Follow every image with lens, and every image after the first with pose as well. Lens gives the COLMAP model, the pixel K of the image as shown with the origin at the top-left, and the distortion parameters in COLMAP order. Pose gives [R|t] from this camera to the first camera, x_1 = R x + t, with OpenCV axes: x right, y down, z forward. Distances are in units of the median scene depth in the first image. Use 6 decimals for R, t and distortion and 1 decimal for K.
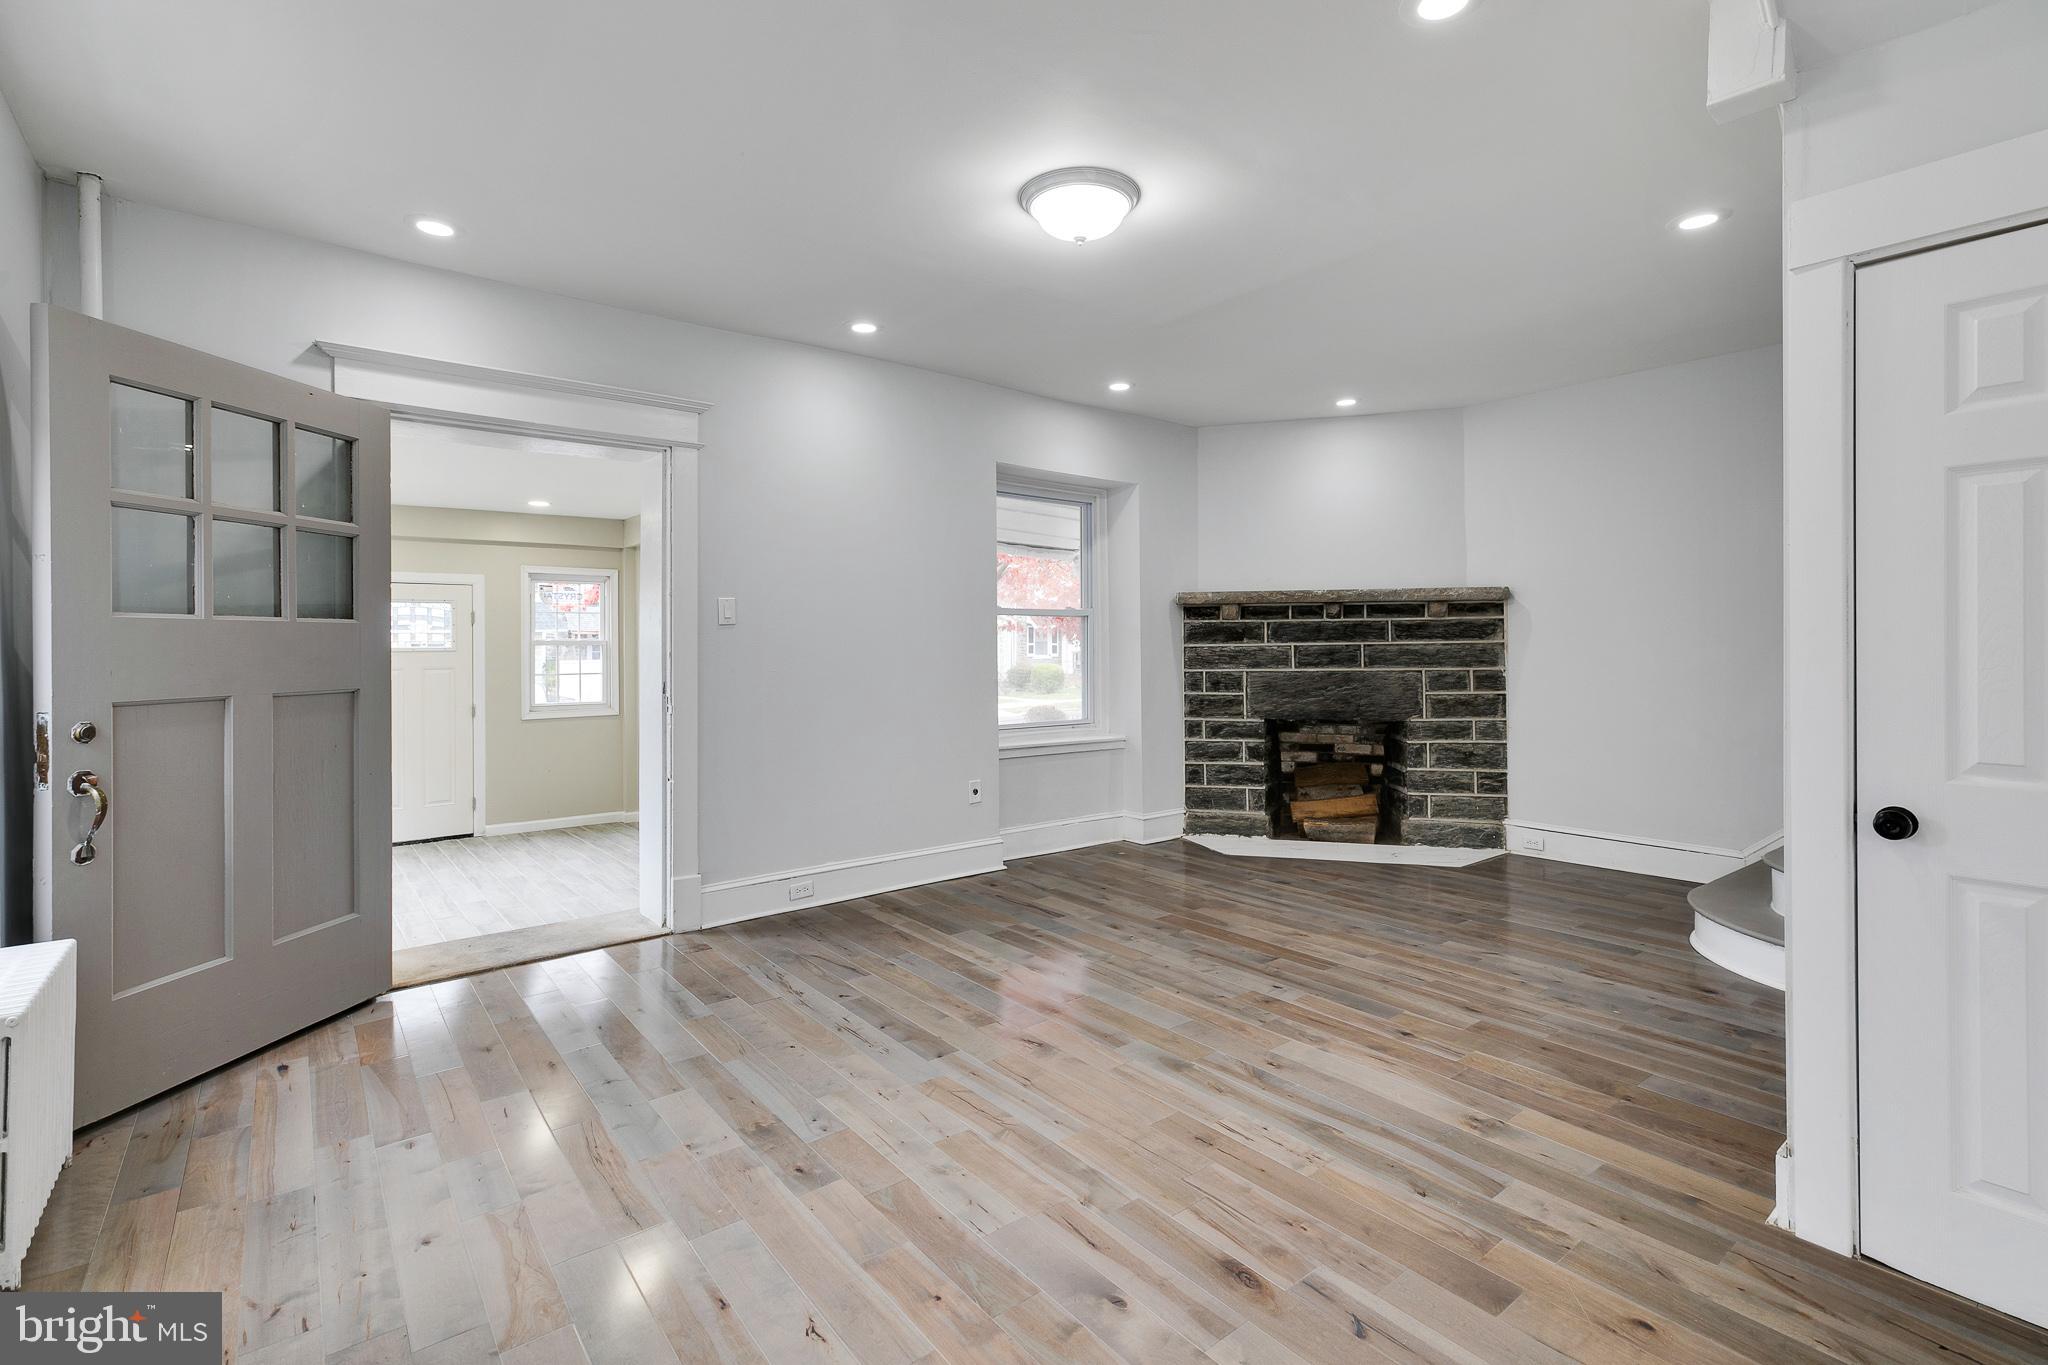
lens RADIAL K [[933.0, 0, 1025.6], [0, 933.0, 633.6], [0, 0, 1]] dist [0.008157, 0.000467]
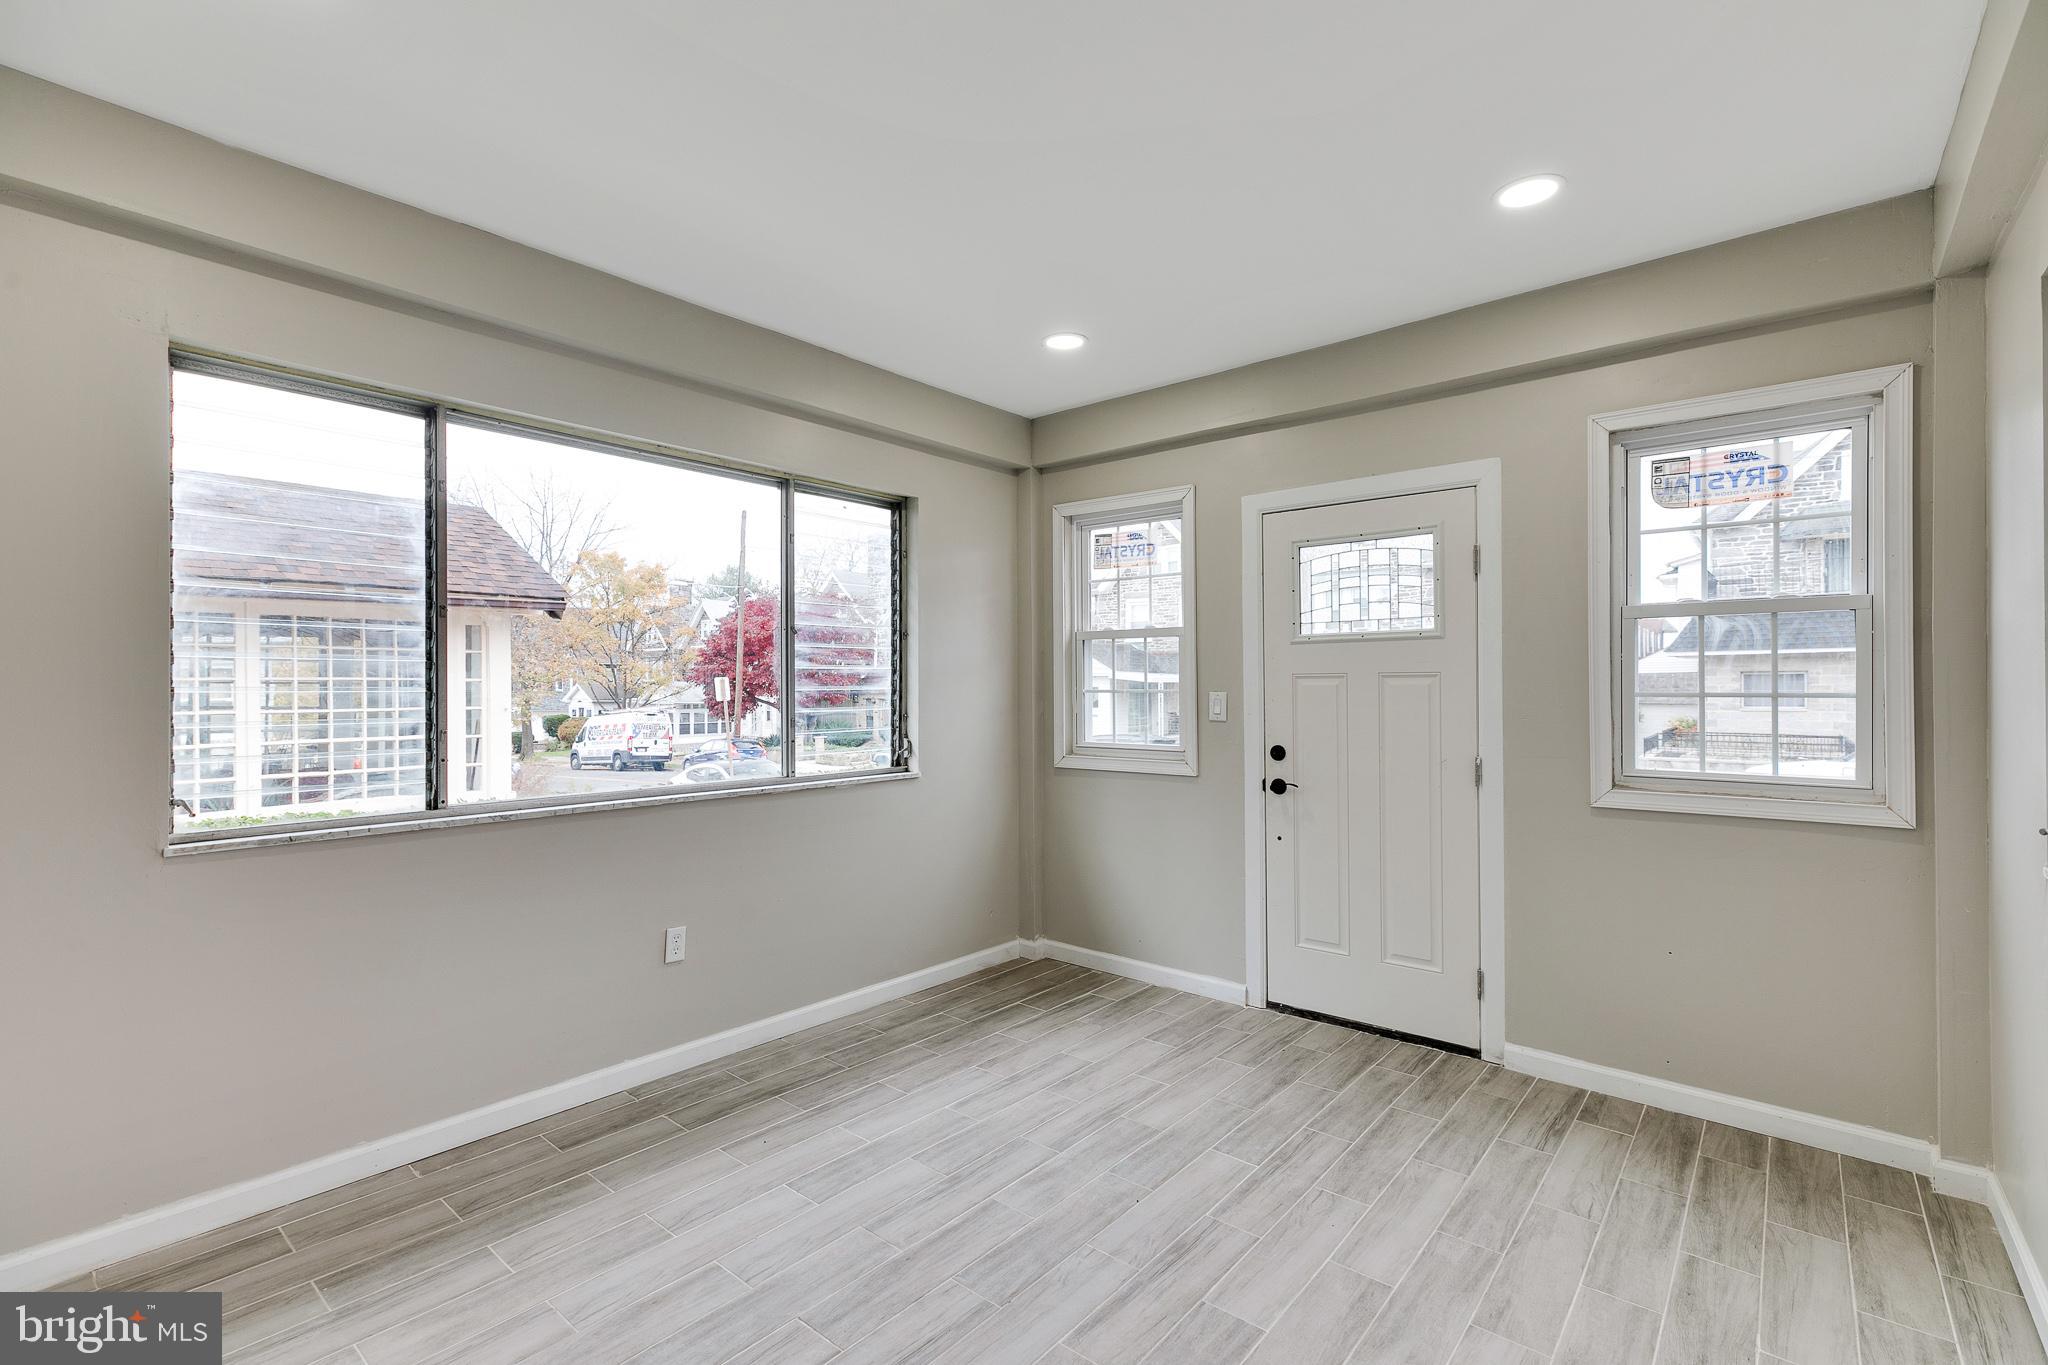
lens RADIAL K [[911.9, 0, 1021.6], [0, 911.9, 693.1], [0, 0, 1]] dist [0.005412, 0.000946]
pose [[0.196631, 0.006849, -0.980454, -0.279158], [0.009115, 0.999920, 0.008813, 0.052201], [0.980435, -0.010670, 0.196553, 0.927715]]
